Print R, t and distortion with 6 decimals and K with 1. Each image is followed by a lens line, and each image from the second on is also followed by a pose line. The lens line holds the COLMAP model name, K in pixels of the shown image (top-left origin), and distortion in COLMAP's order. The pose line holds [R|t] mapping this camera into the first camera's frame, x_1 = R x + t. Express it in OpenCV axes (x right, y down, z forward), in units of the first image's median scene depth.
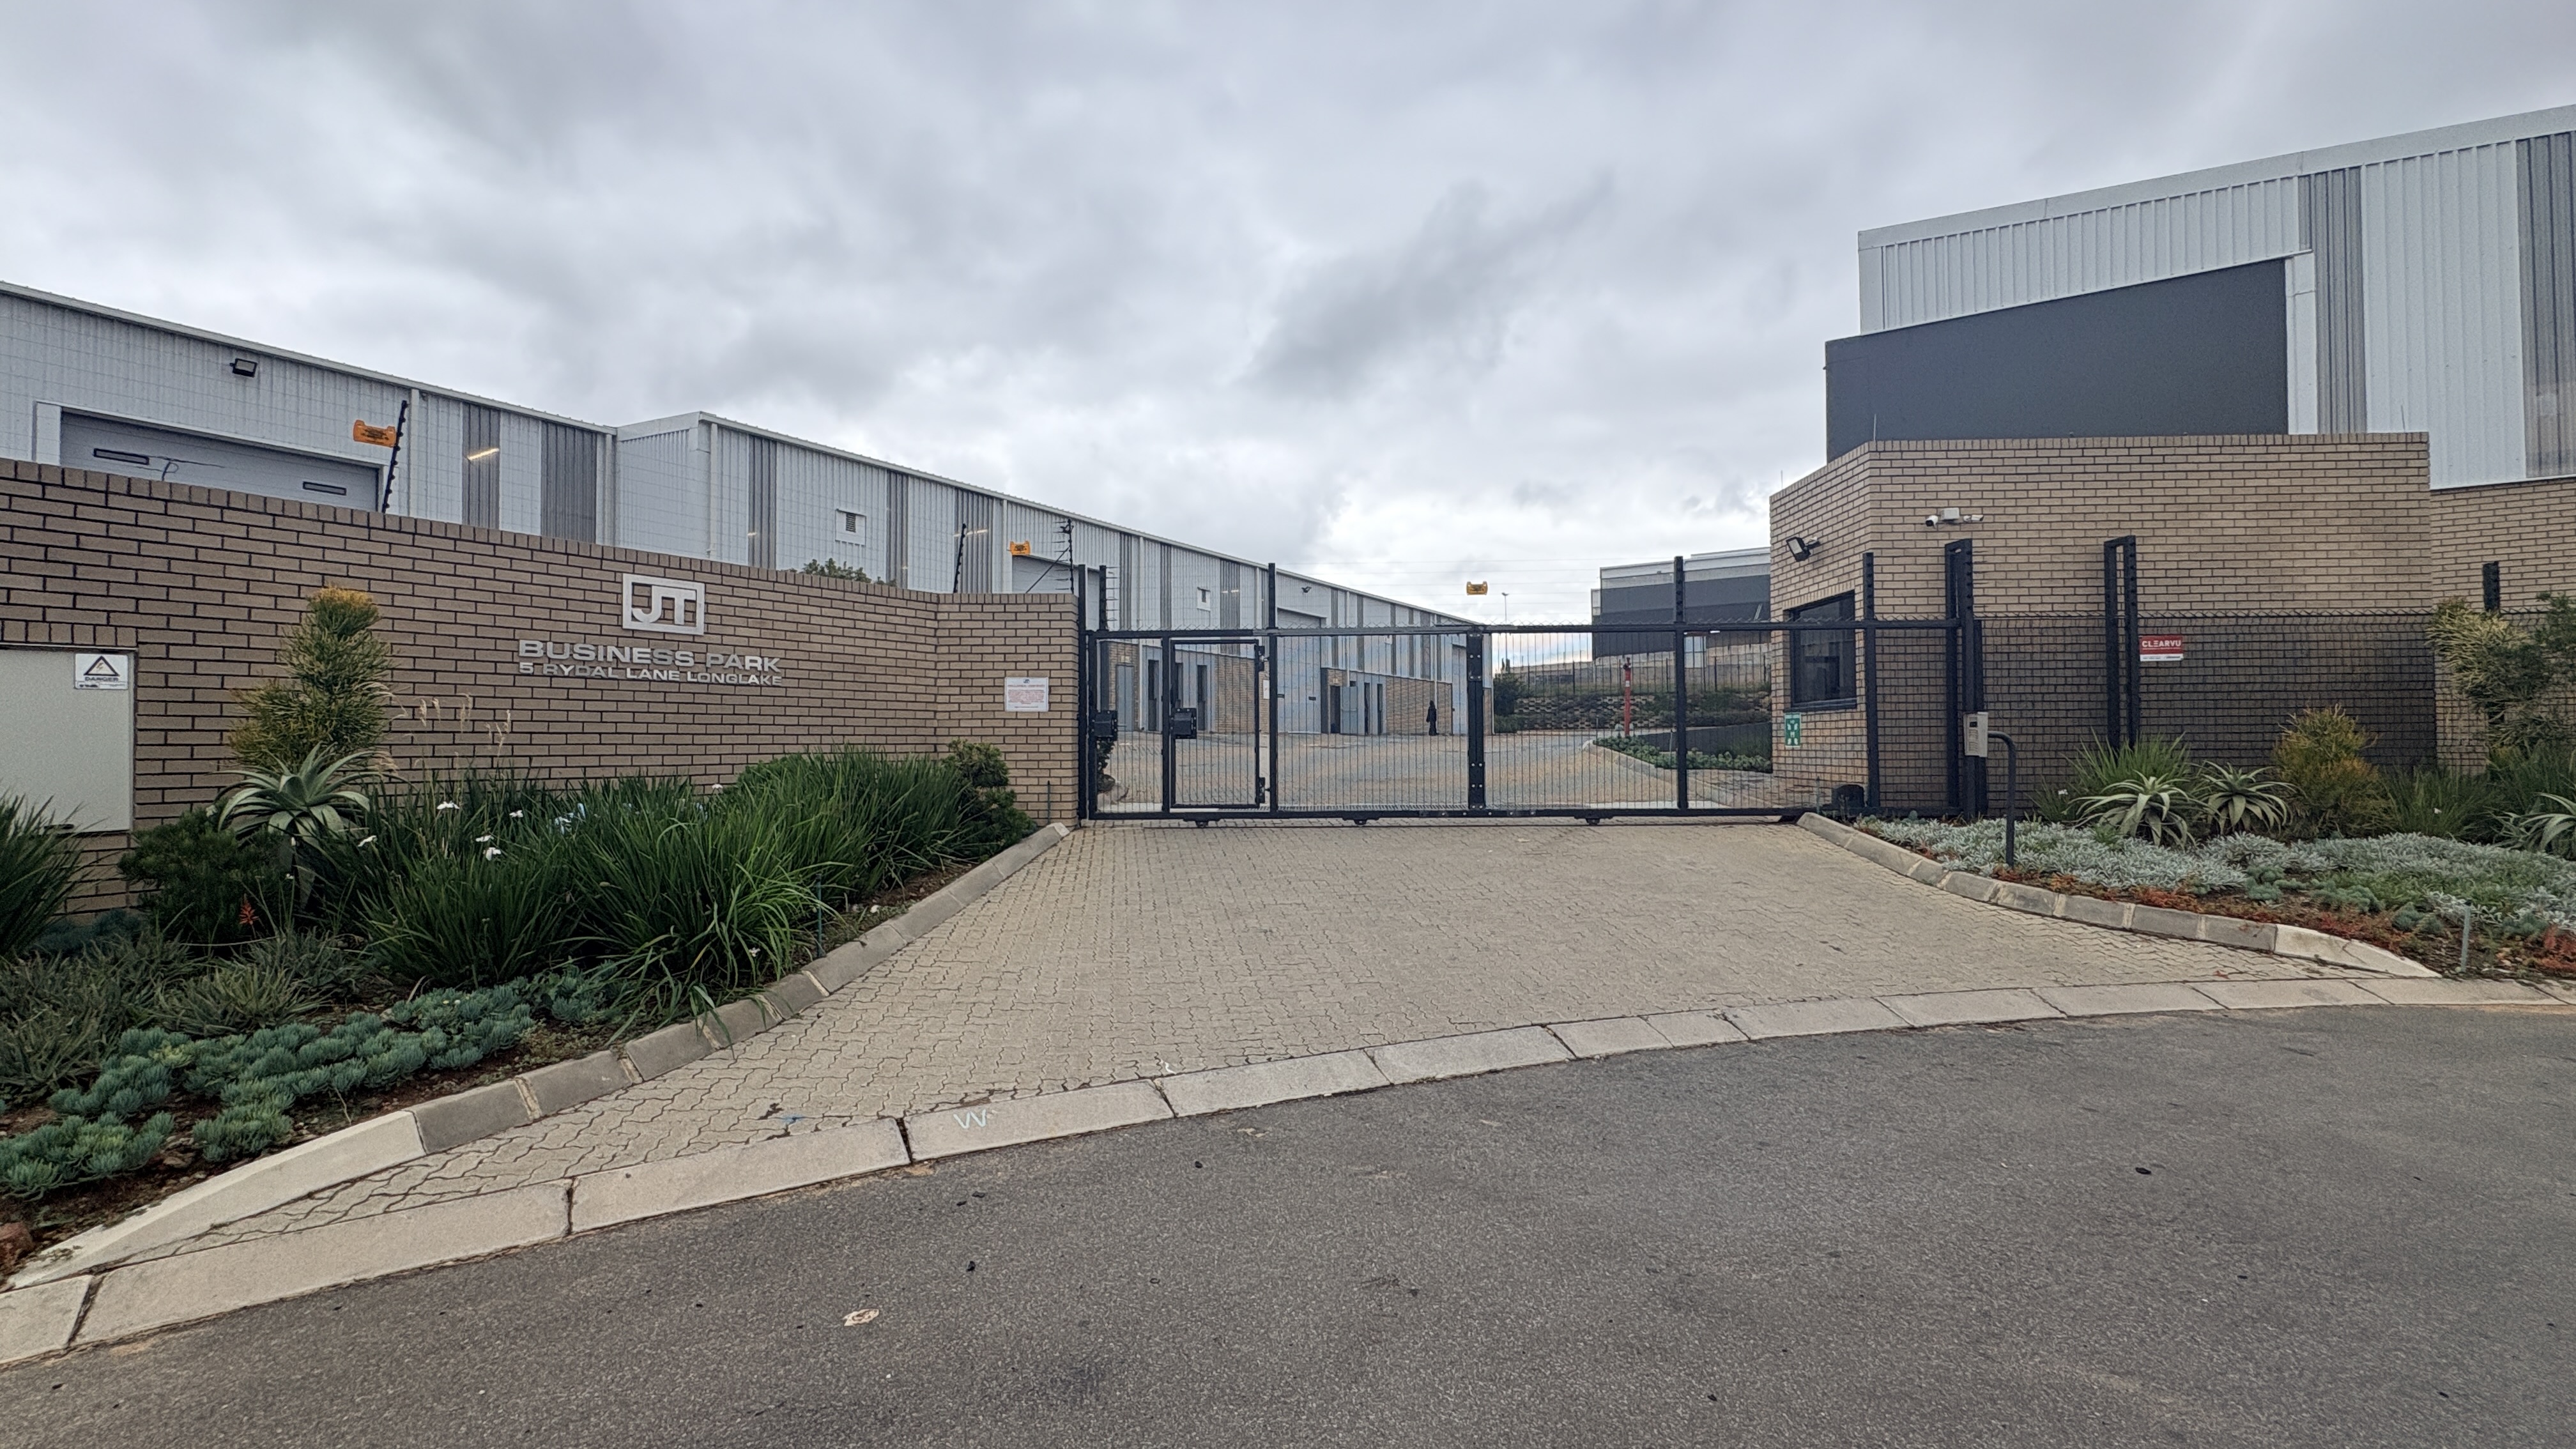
lens RADIAL K [[1034.5, 0, 1288.8], [0, 1034.5, 724.9], [0, 0, 1]] dist [0.006641, -0.001218]
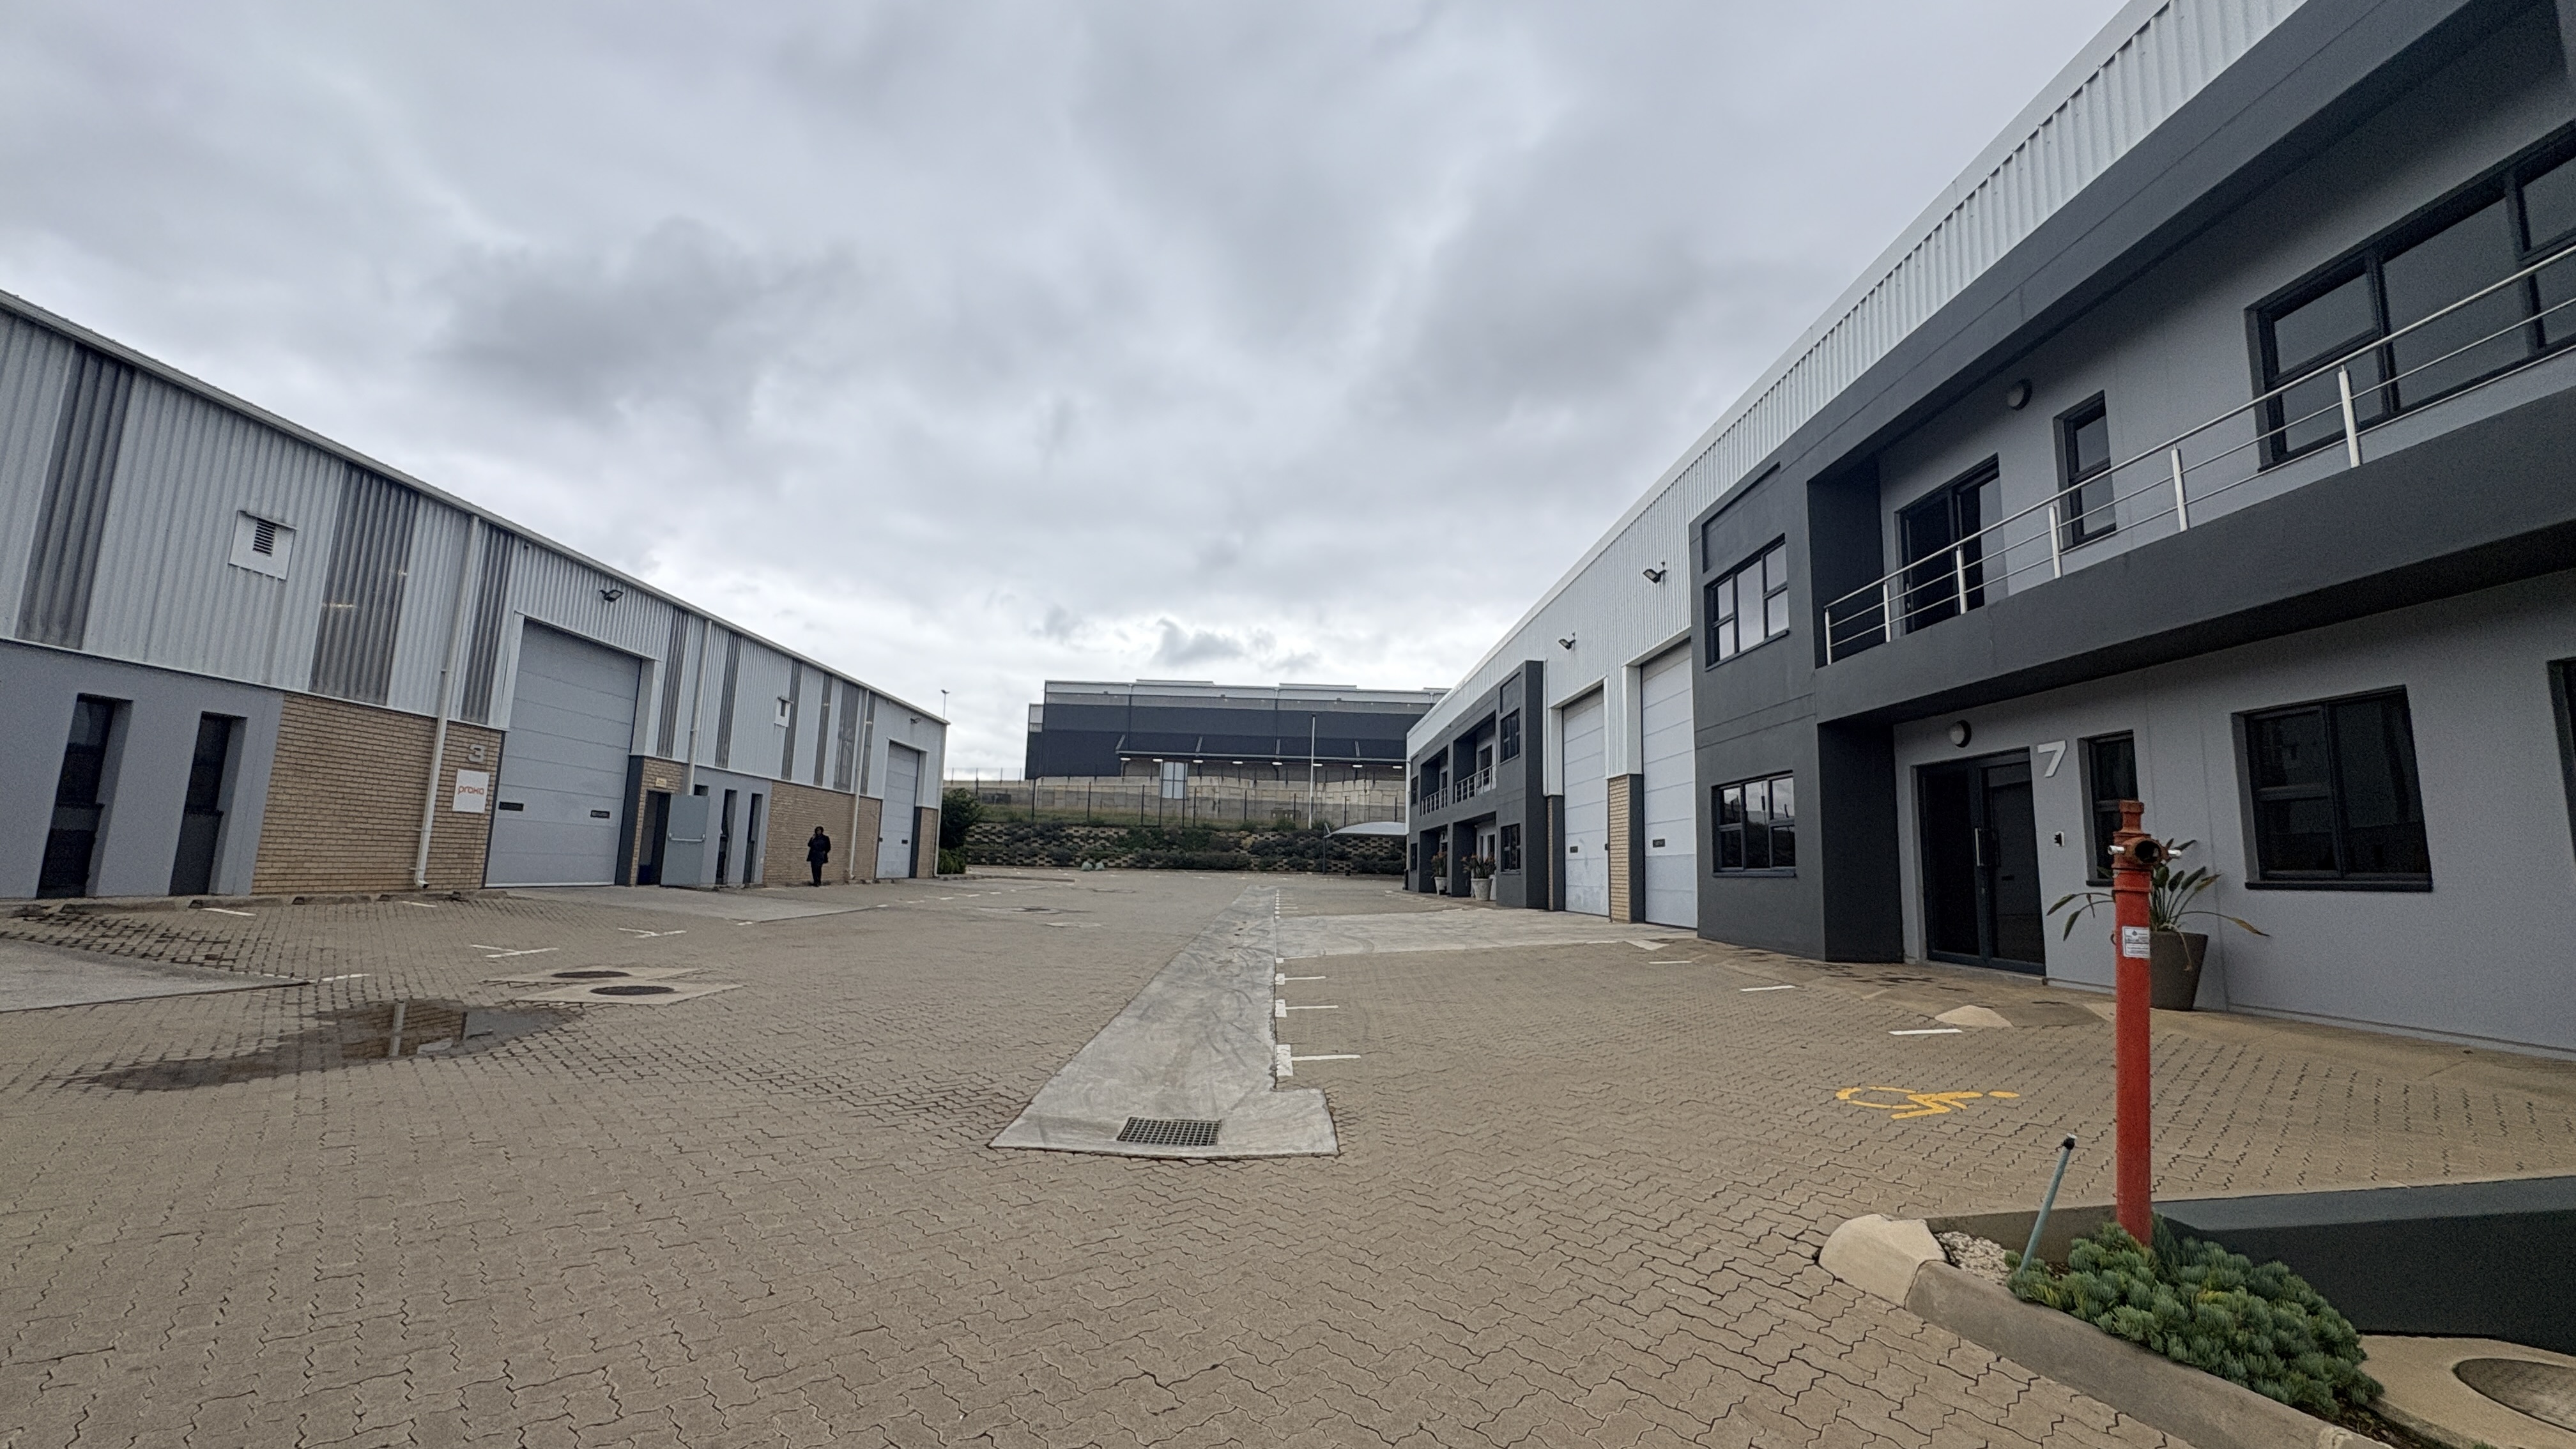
lens RADIAL K [[1034.5, 0, 1285.7], [0, 1034.5, 727.7], [0, 0, 1]] dist [0.006641, -0.001218]
pose [[0.850361, 0.105350, 0.515546, 0.039071], [-0.047424, 0.991110, -0.124307, -0.019125], [-0.524058, 0.081256, 0.847797, 0.375454]]
